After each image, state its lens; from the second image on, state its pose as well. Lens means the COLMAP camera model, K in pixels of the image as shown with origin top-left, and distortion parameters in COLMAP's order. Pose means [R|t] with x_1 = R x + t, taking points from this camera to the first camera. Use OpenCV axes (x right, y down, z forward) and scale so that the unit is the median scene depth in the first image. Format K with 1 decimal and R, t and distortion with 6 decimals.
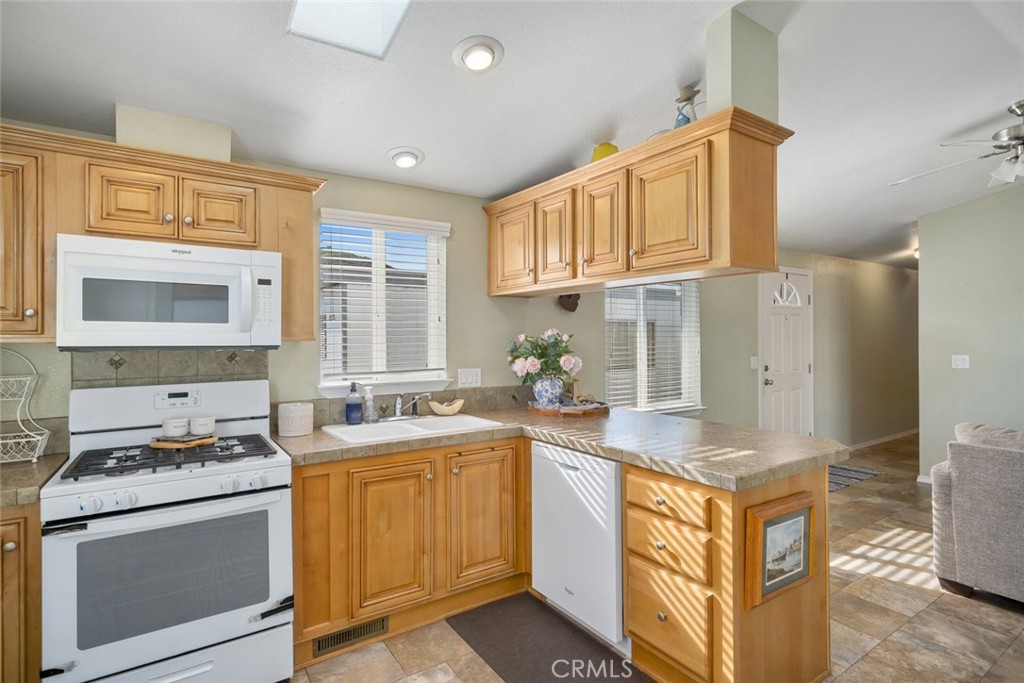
lens RADIAL K [[507.9, 0, 516.2], [0, 507.9, 337.2], [0, 0, 1]] dist [-0.002229, -0.000245]
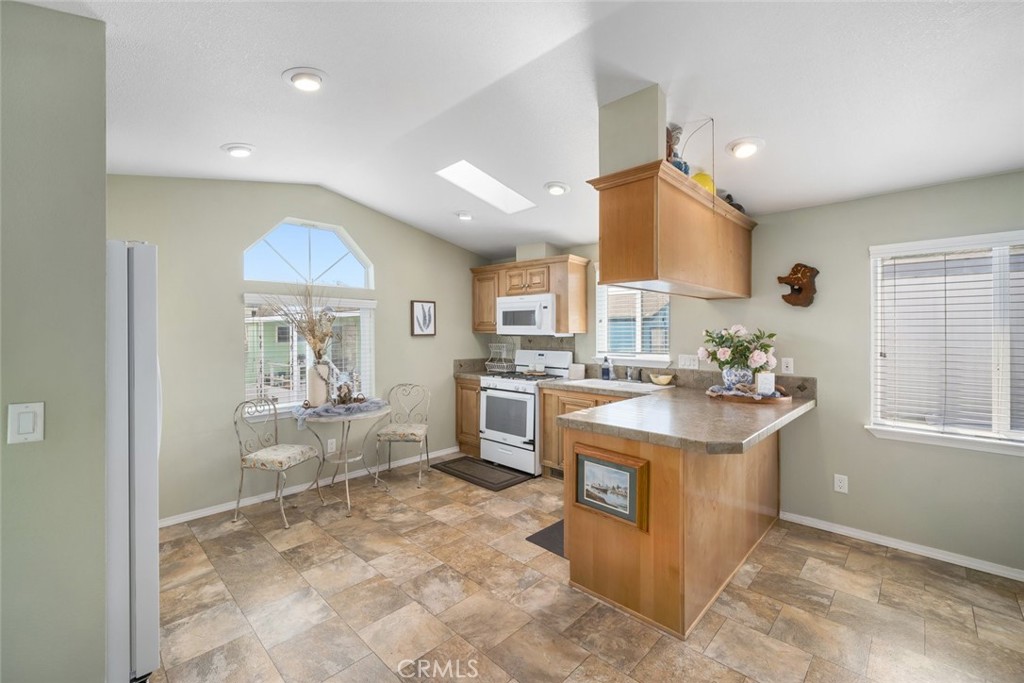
lens RADIAL K [[426.2, 0, 511.1], [0, 426.2, 332.4], [0, 0, 1]] dist [0.002639, -0.000043]
pose [[0.227027, 0.008687, -0.973850, 1.375832], [-0.002685, 0.999962, 0.008294, -0.011638], [0.973885, 0.000732, 0.227041, 0.413824]]
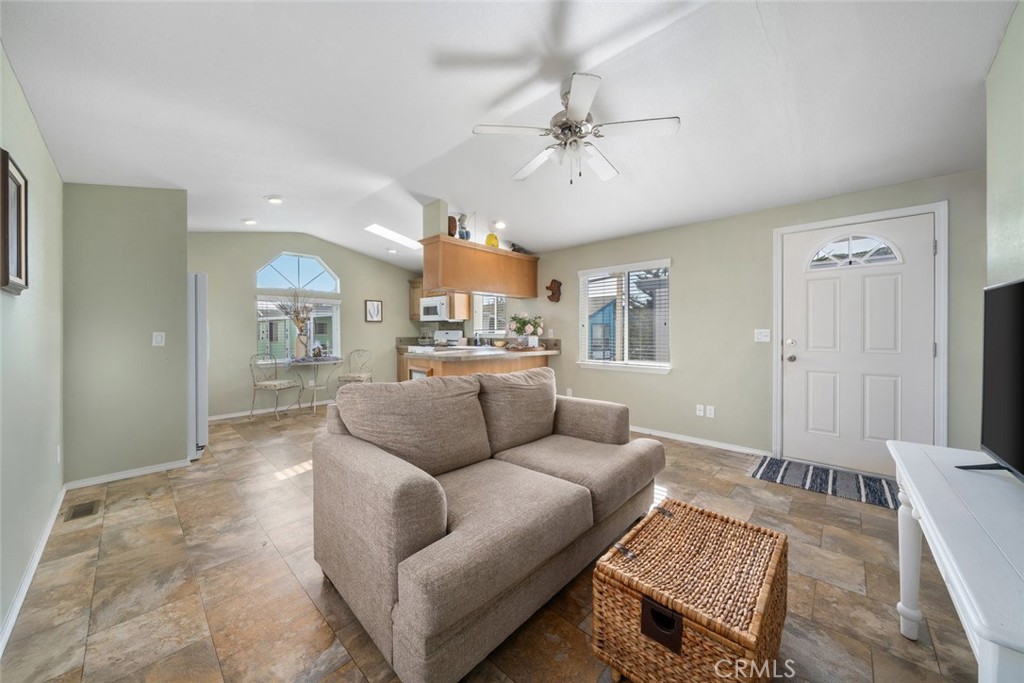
lens RADIAL K [[361.8, 0, 527.6], [0, 361.8, 331.7], [0, 0, 1]] dist [-0.000364, -0.000110]
pose [[0.259724, 0.006775, -0.965659, 2.393122], [-0.000554, 0.999976, 0.006867, 0.085335], [0.965683, -0.001249, 0.259721, 0.918910]]
